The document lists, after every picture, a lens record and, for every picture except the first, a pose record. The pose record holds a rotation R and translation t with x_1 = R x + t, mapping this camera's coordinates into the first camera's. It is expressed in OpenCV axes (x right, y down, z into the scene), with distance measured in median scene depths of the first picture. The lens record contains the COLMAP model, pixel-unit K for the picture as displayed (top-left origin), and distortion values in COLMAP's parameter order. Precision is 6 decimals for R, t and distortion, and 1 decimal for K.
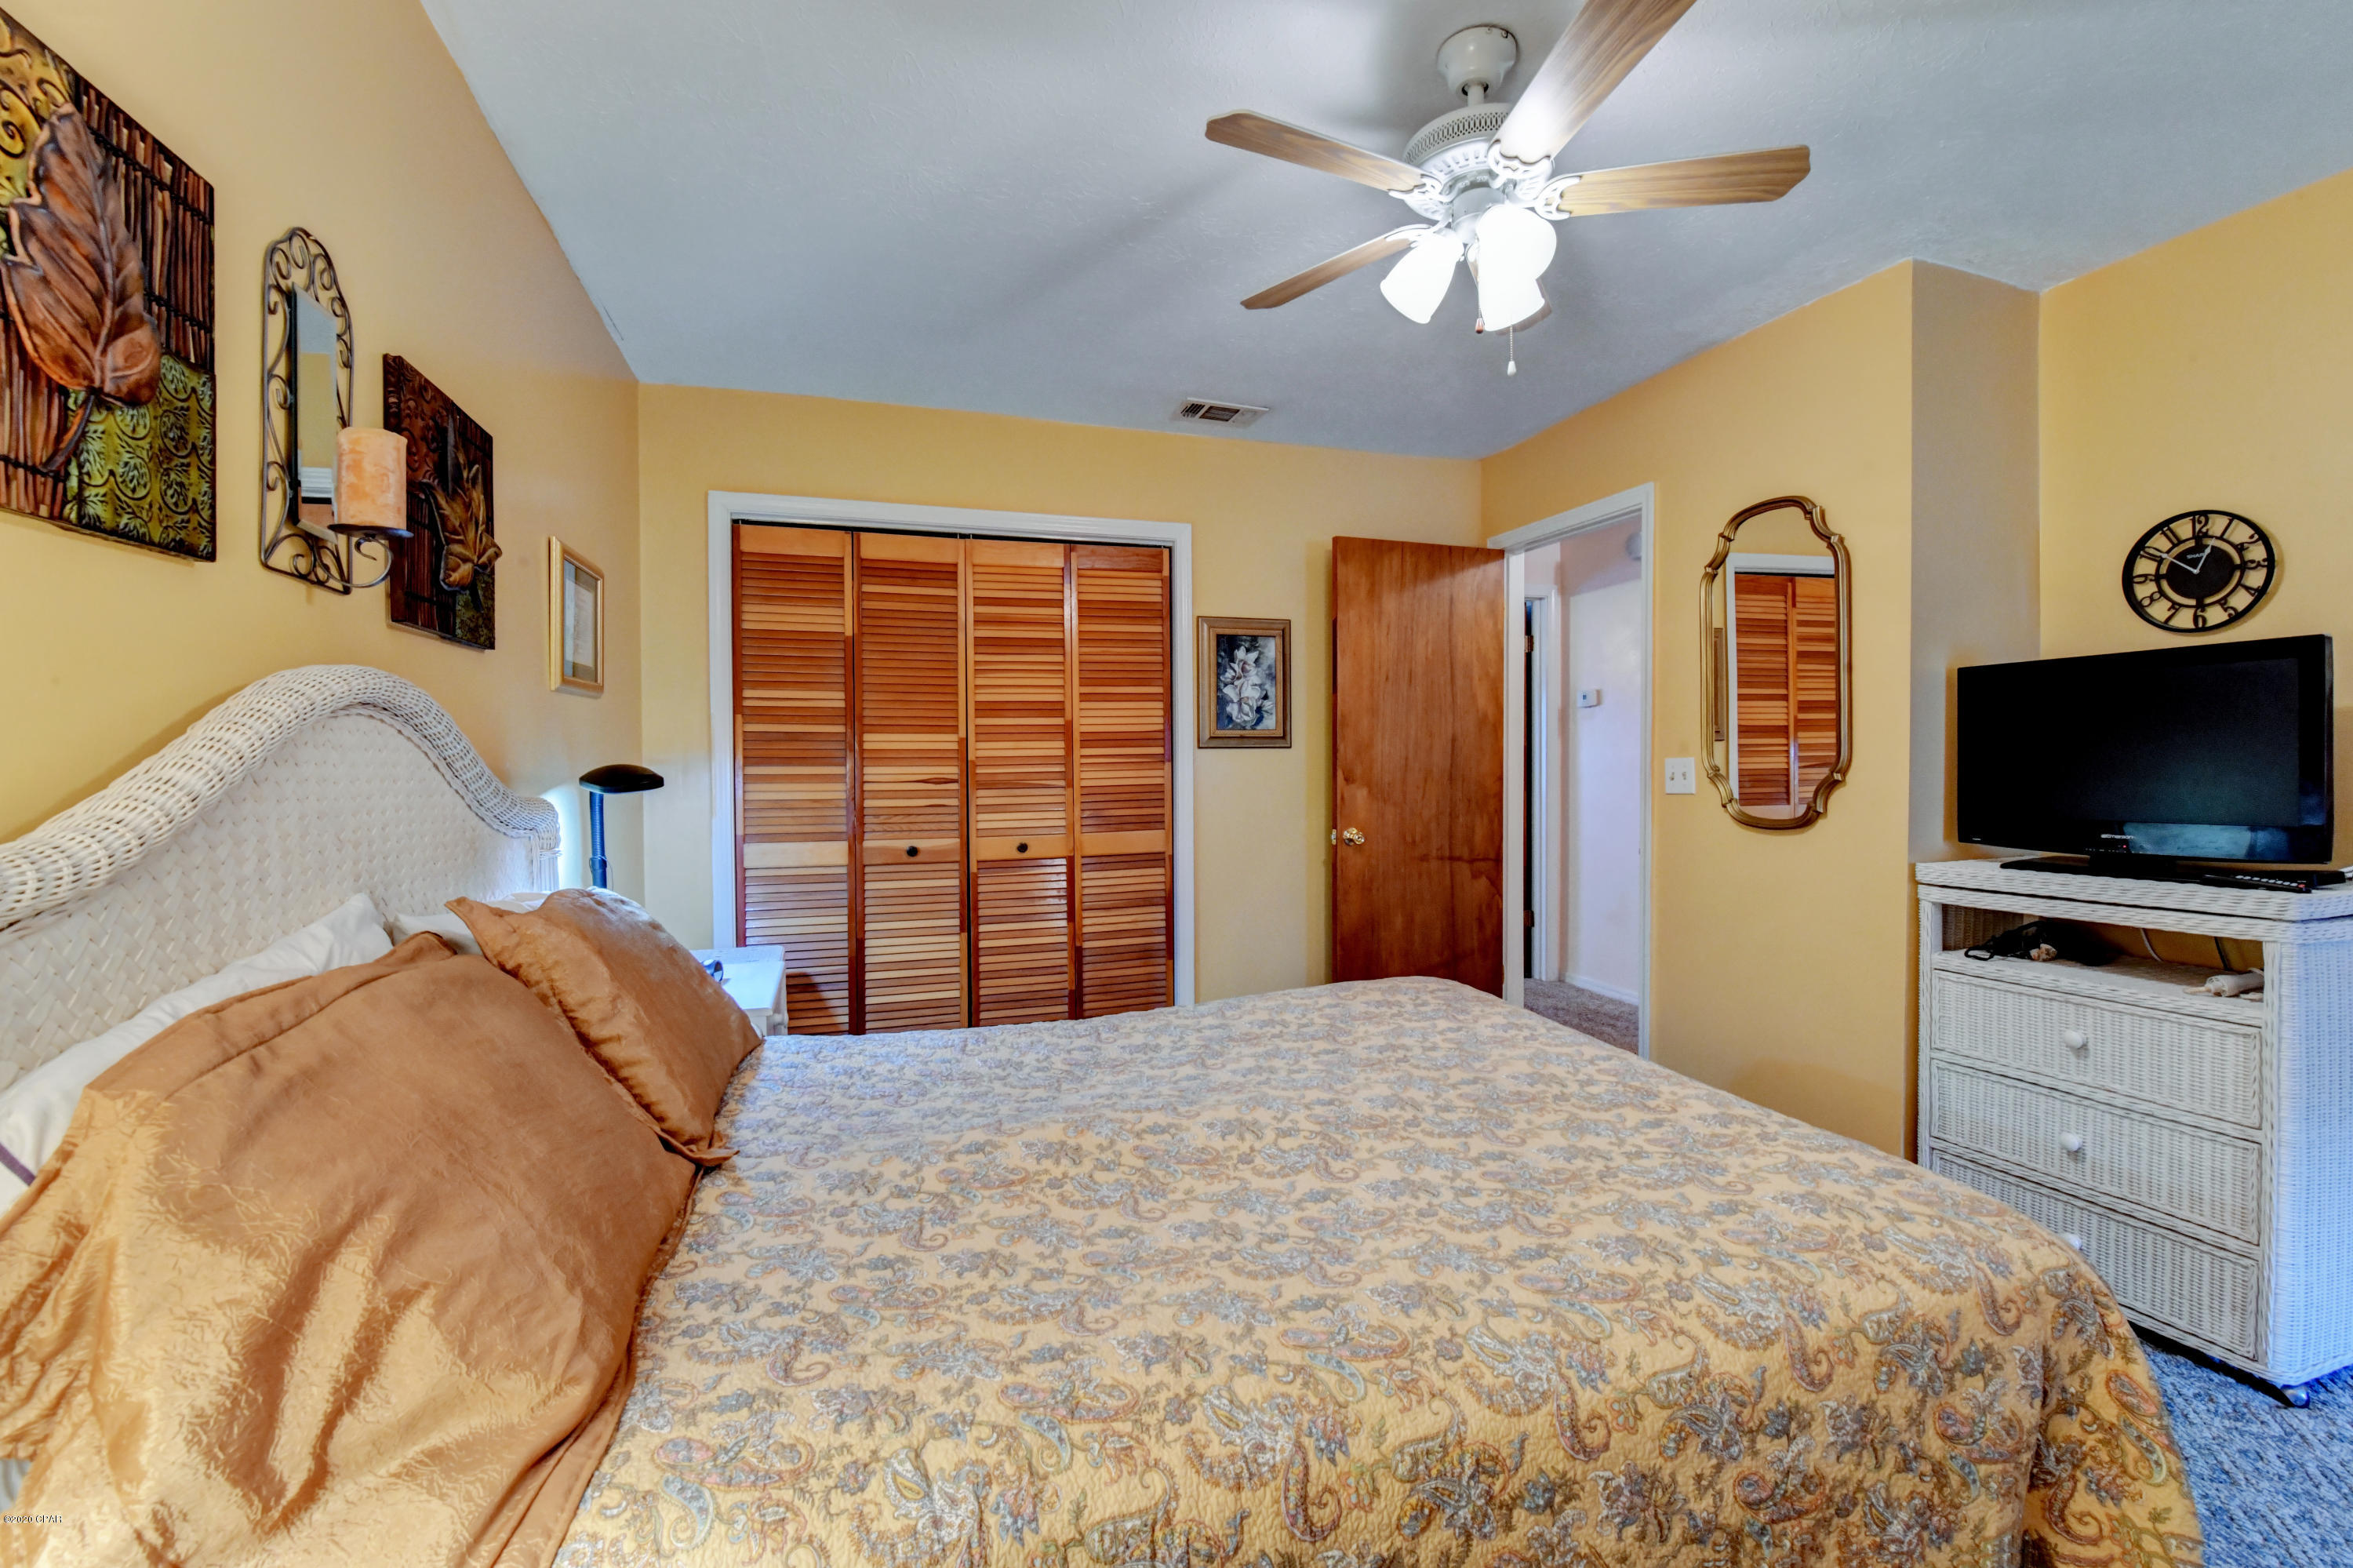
lens RADIAL K [[987.4, 0, 1189.9], [0, 987.4, 780.5], [0, 0, 1]] dist [-0.008699, -0.005110]
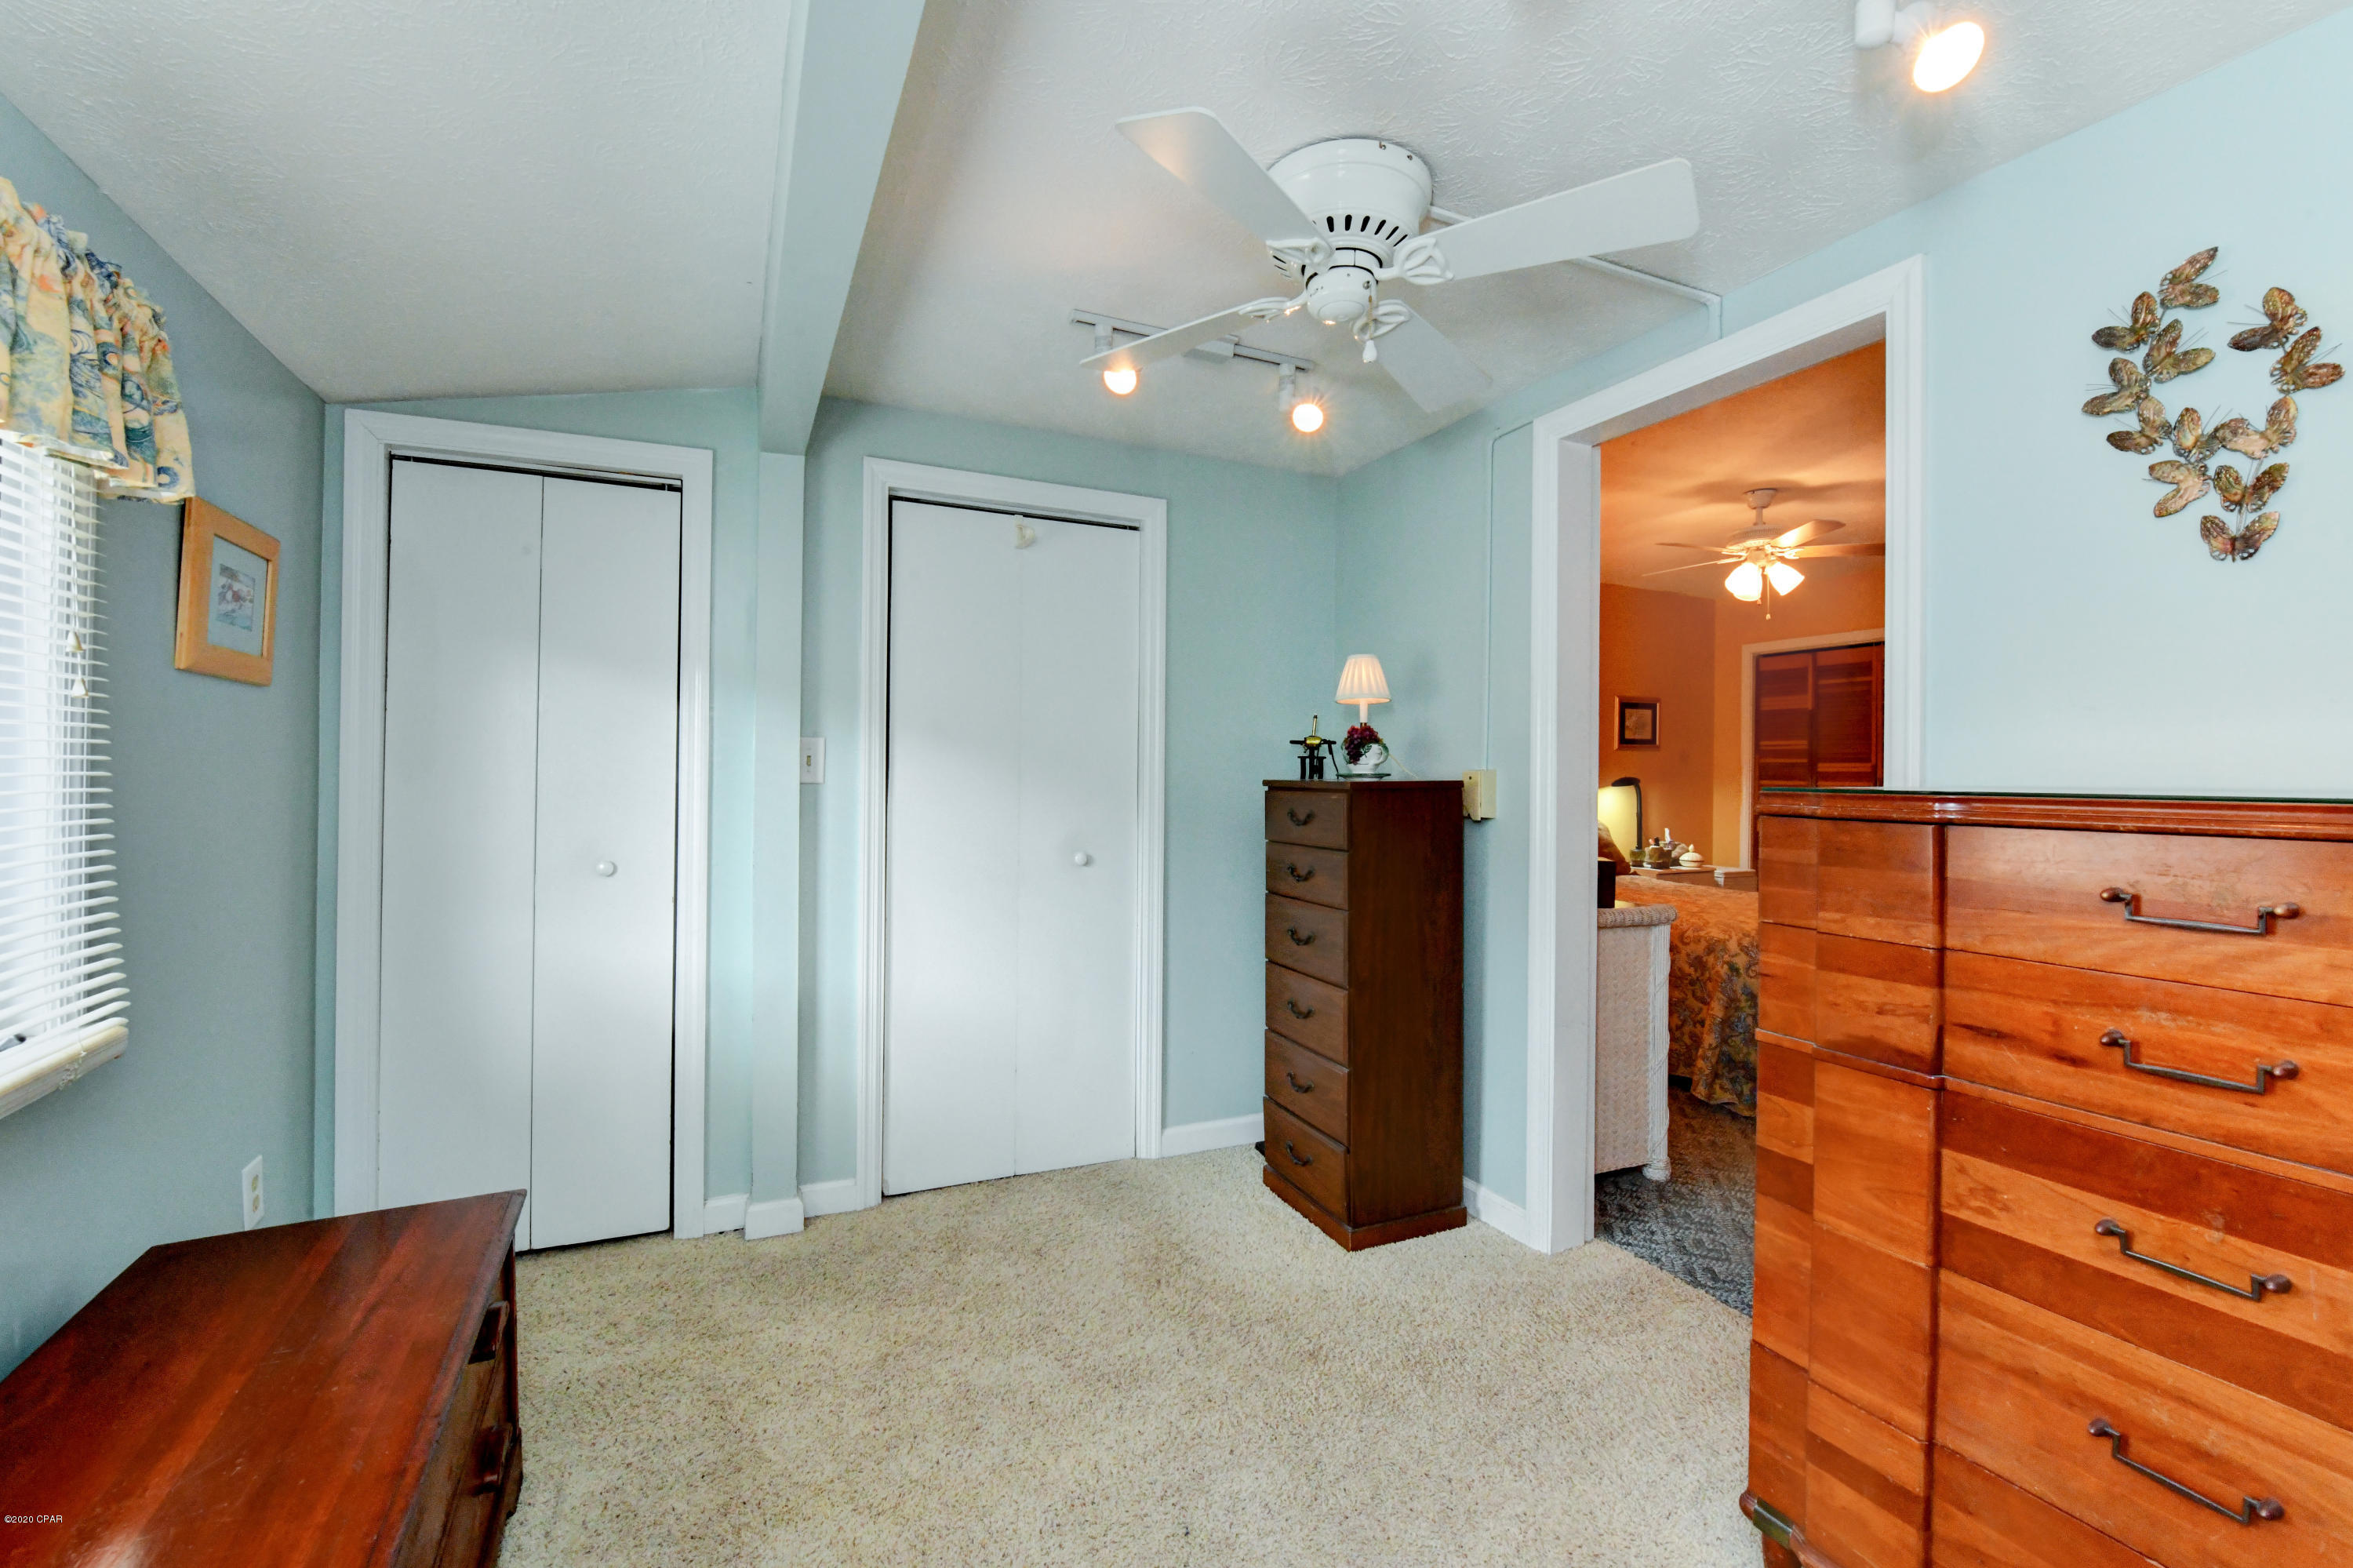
lens RADIAL K [[987.4, 0, 1189.9], [0, 987.4, 780.5], [0, 0, 1]] dist [-0.008699, -0.005110]
pose [[0.117715, 0.012063, -0.992974, 1.267724], [-0.040431, 0.999155, 0.007345, 0.016487], [0.992224, 0.039282, 0.118103, -0.329268]]
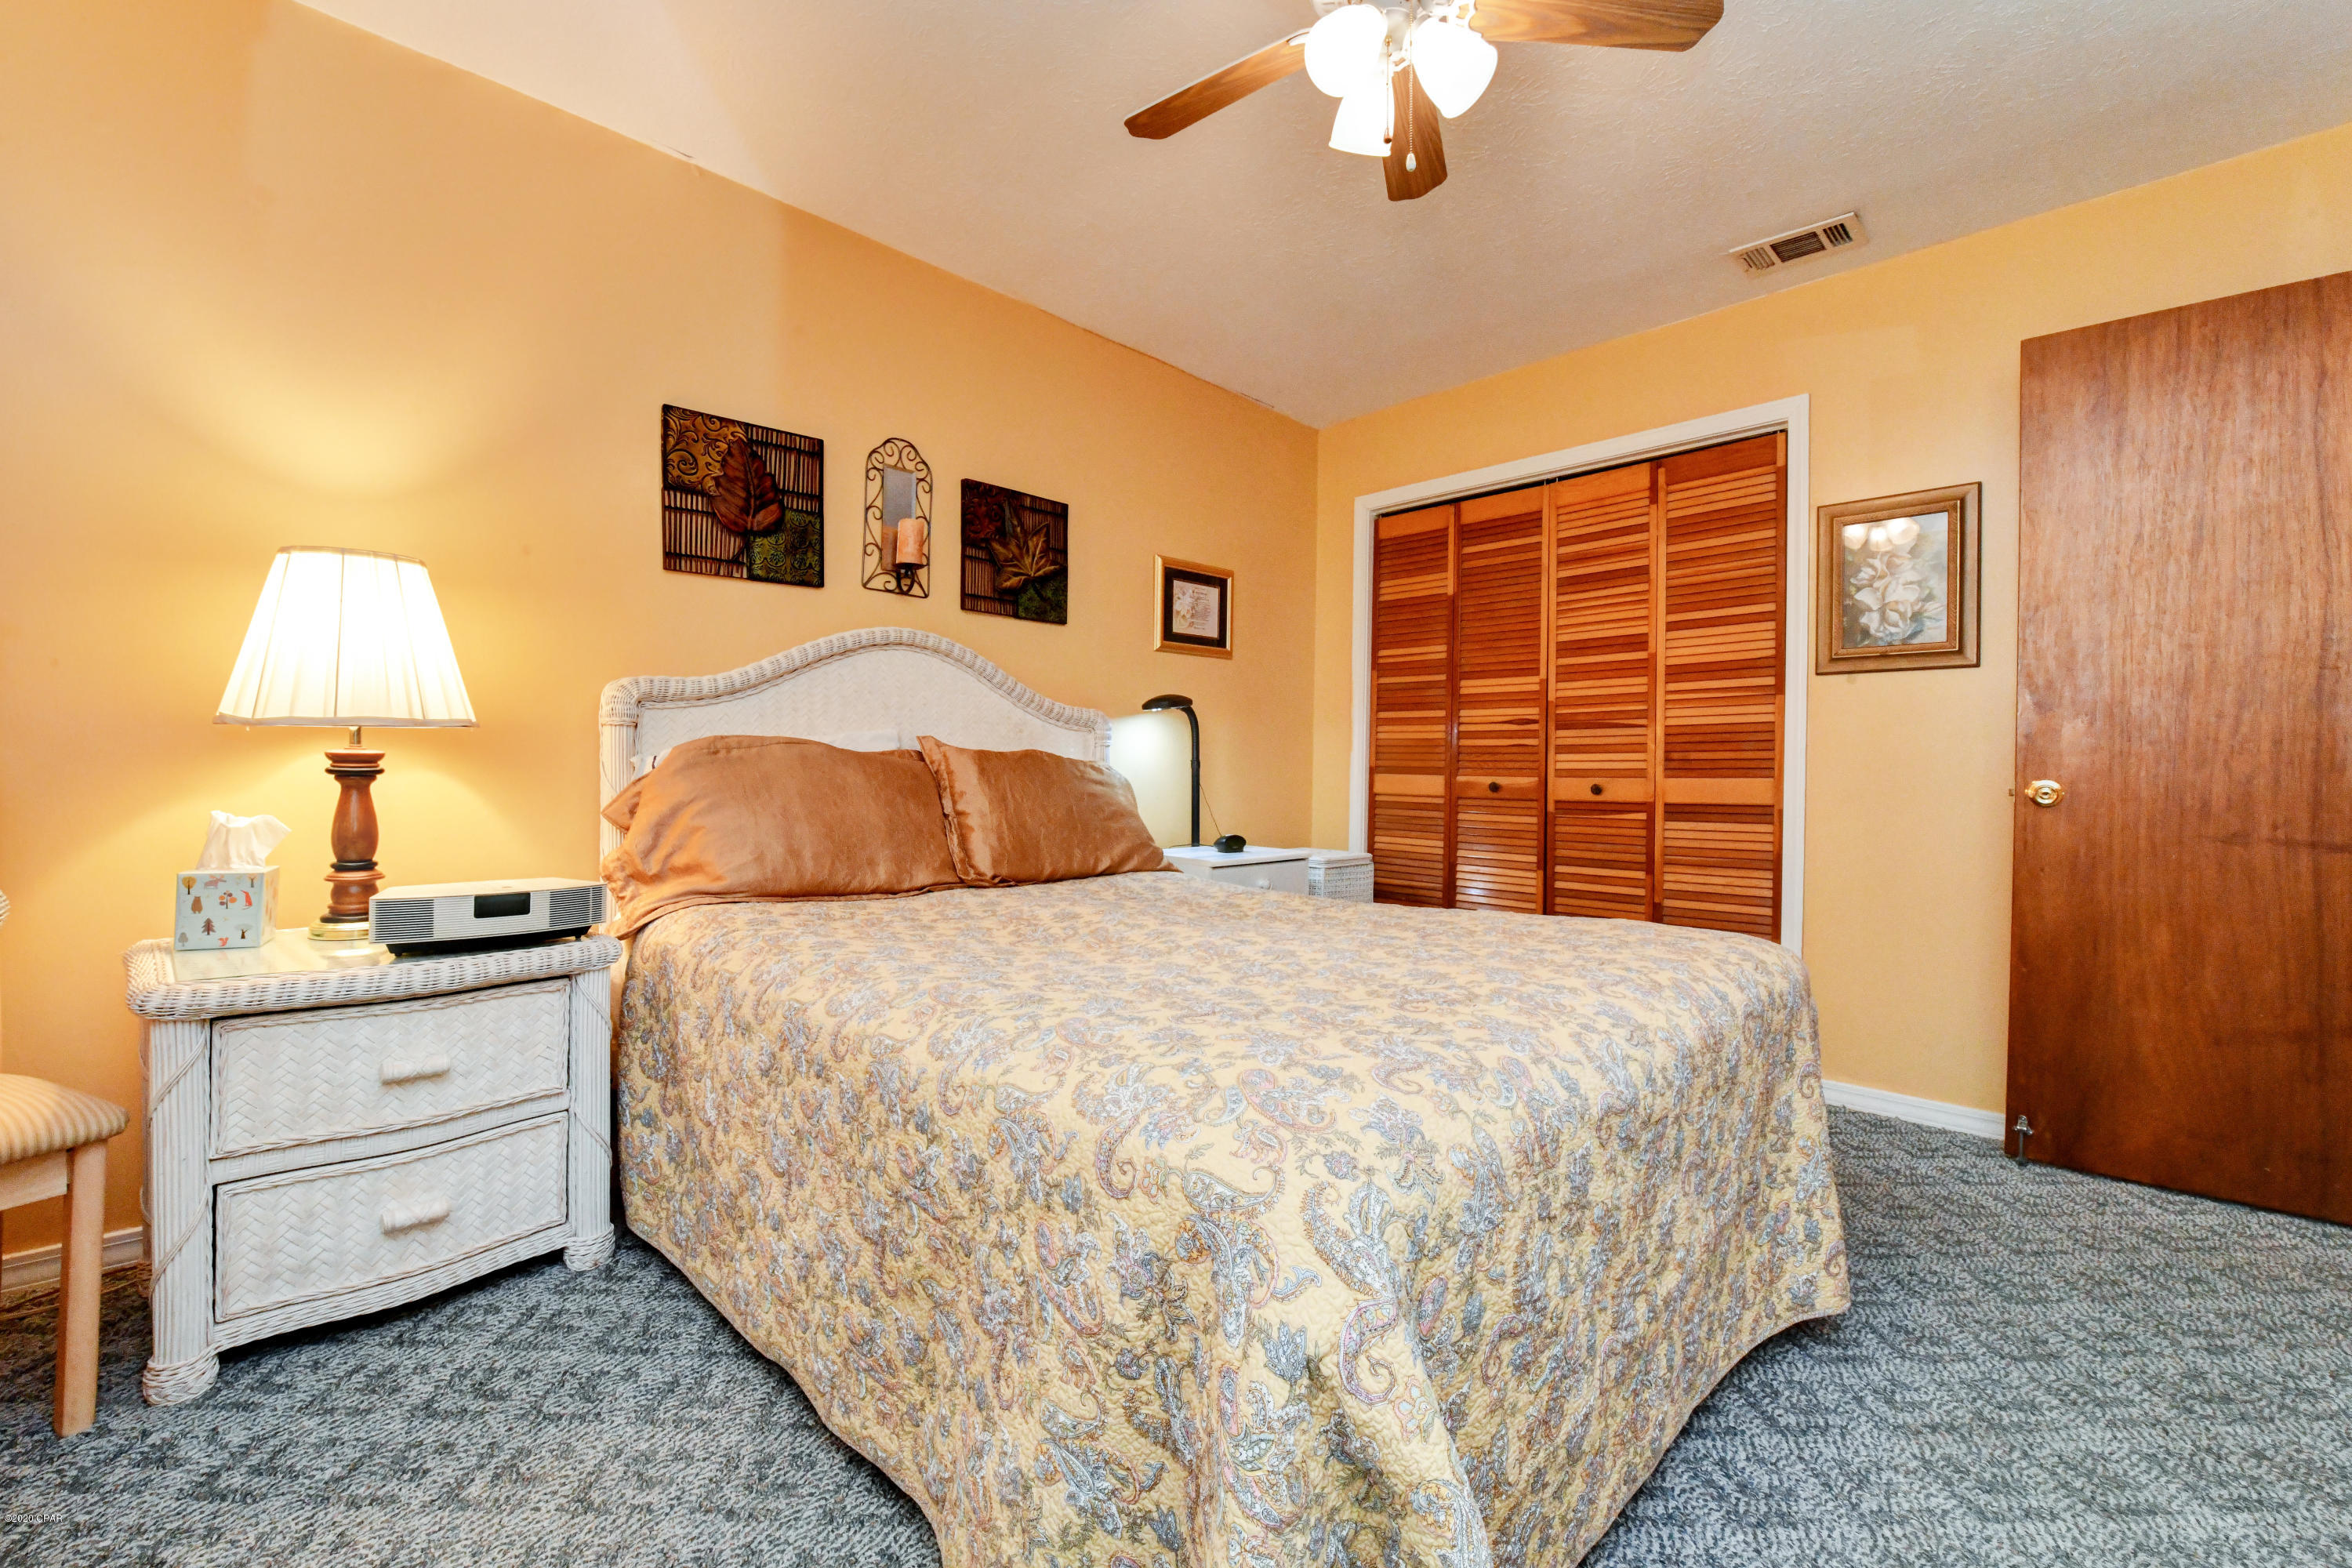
lens RADIAL K [[986.9, 0, 1189.4], [0, 986.9, 780.5], [0, 0, 1]] dist [-0.008699, -0.005110]
pose [[0.439967, 0.019256, -0.897808, 0.525492], [-0.036212, 0.999337, 0.003688, 0.071031], [0.897284, 0.030889, 0.440372, 0.224596]]
